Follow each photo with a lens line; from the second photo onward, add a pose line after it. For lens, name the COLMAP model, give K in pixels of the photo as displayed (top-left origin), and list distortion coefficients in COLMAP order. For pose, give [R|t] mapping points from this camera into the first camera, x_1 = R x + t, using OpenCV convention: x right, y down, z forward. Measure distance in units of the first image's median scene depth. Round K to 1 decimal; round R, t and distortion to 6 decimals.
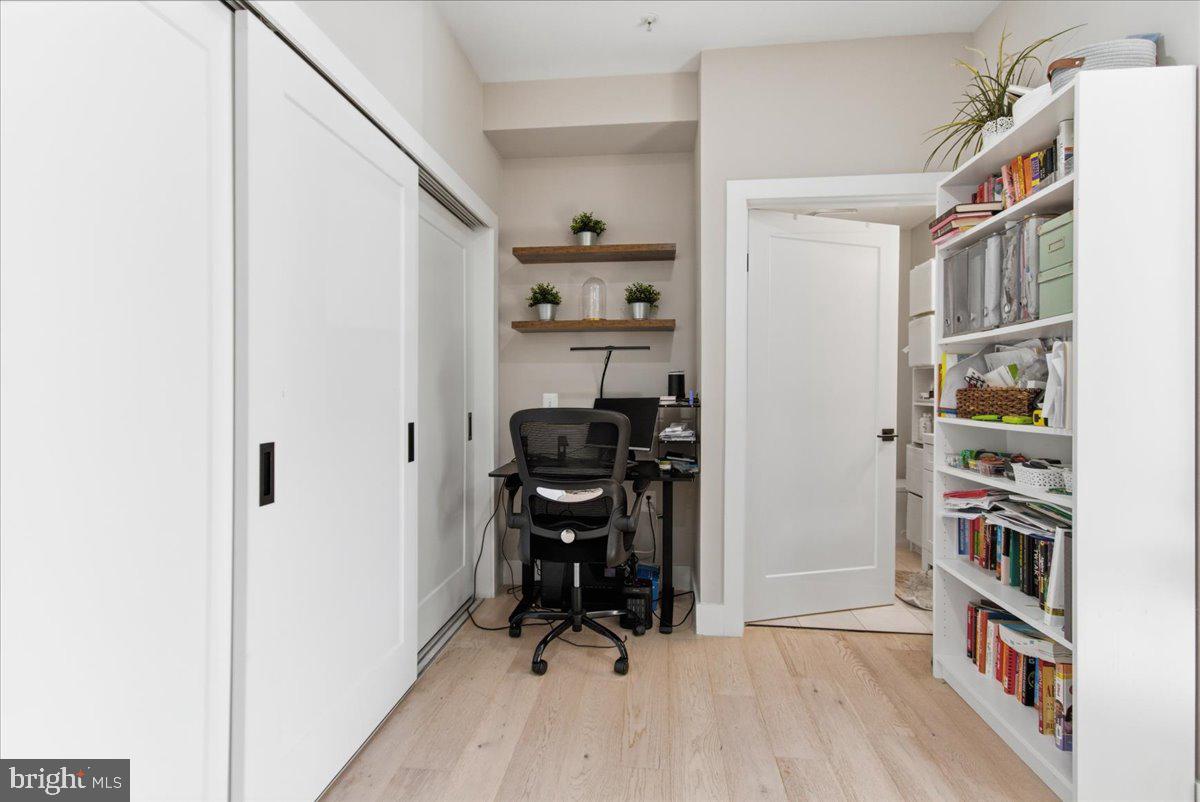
lens RADIAL K [[558.1, 0, 600.3], [0, 558.1, 386.6], [0, 0, 1]] dist [-0.001065, 0.001115]
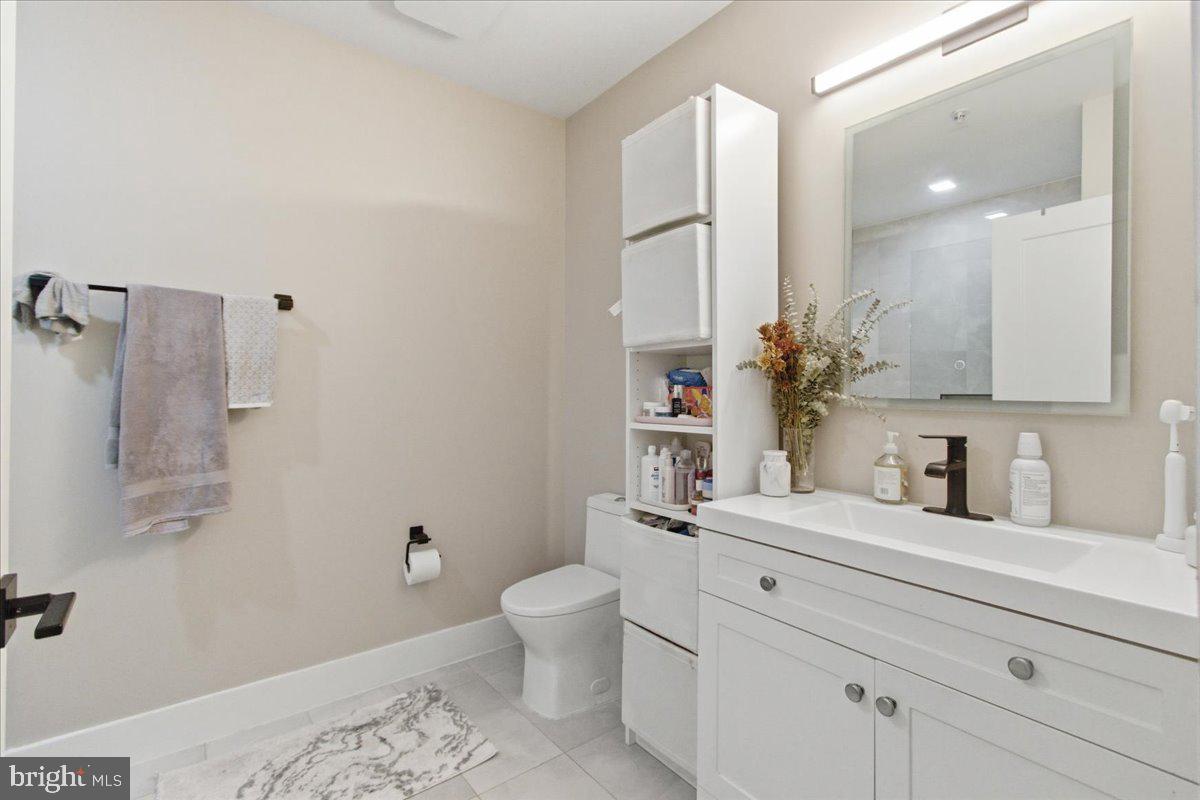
lens RADIAL K [[559.1, 0, 593.6], [0, 559.1, 389.2], [0, 0, 1]] dist [0.020488, 0.000586]
pose [[0.728108, -0.001619, 0.685461, 0.389872], [-0.000080, 0.999997, 0.002446, -0.002241], [-0.685463, -0.001835, 0.728105, 1.212099]]
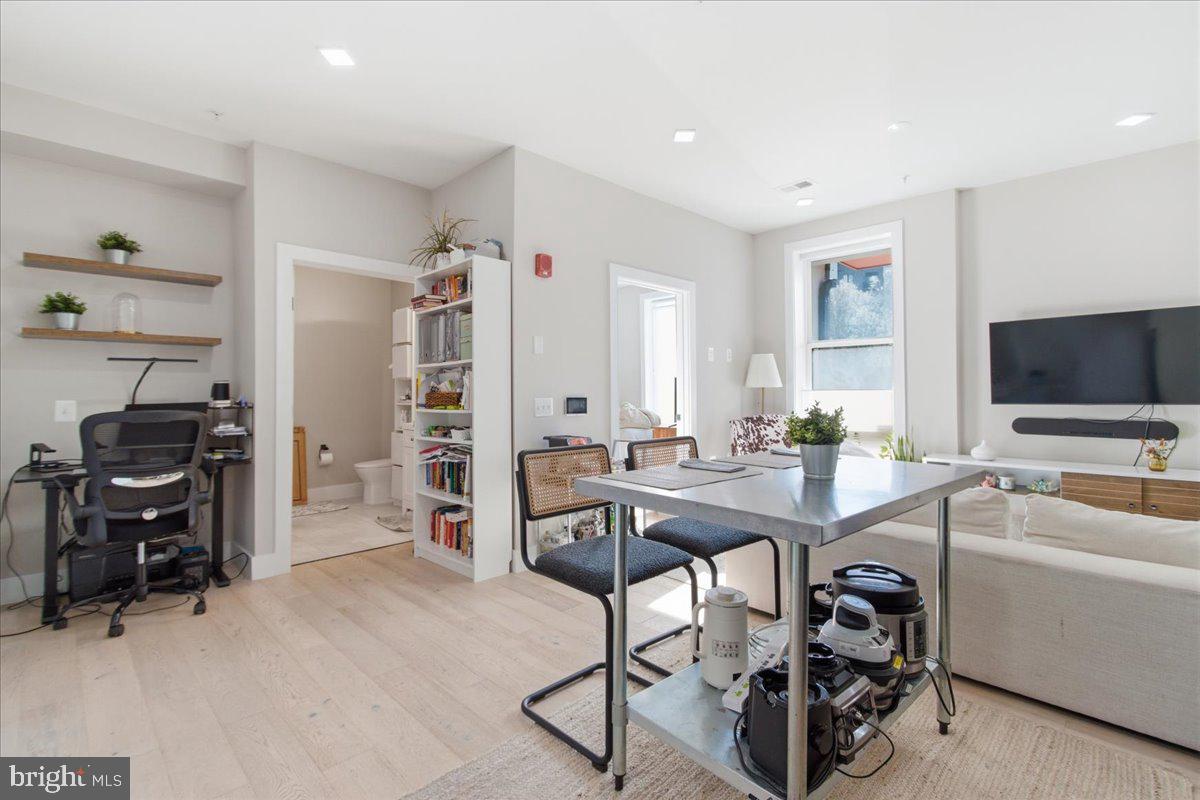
lens RADIAL K [[559.1, 0, 593.6], [0, 559.1, 389.2], [0, 0, 1]] dist [0.020488, 0.000586]
pose [[0.639507, -0.000693, 0.768785, -0.397637], [0.007015, 0.999963, -0.004933, 0.004401], [-0.768753, 0.008547, 0.639488, -0.564745]]
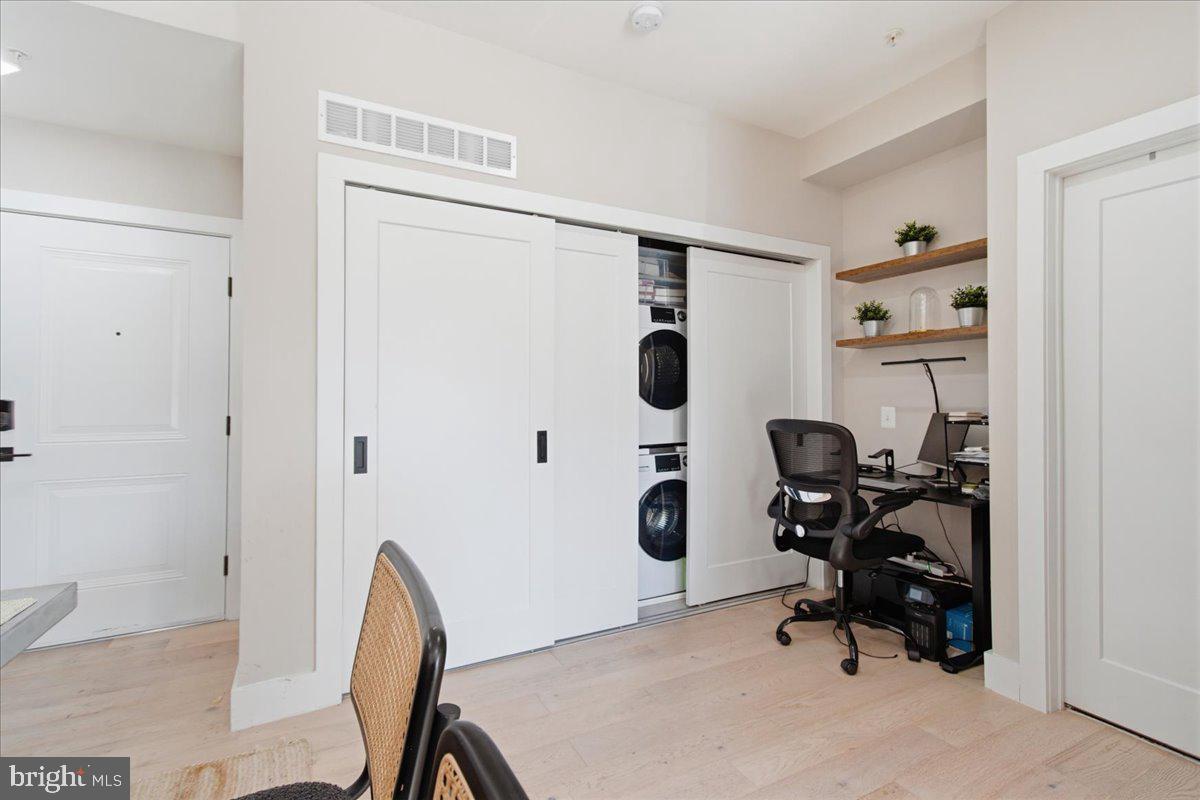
lens RADIAL K [[558.1, 0, 600.3], [0, 558.1, 385.6], [0, 0, 1]] dist [-0.001065, 0.001115]
pose [[0.555208, -0.015375, -0.831570, 0.678512], [-0.002887, 0.999787, -0.020413, -0.007019], [0.831707, 0.013734, 0.555045, 0.014820]]
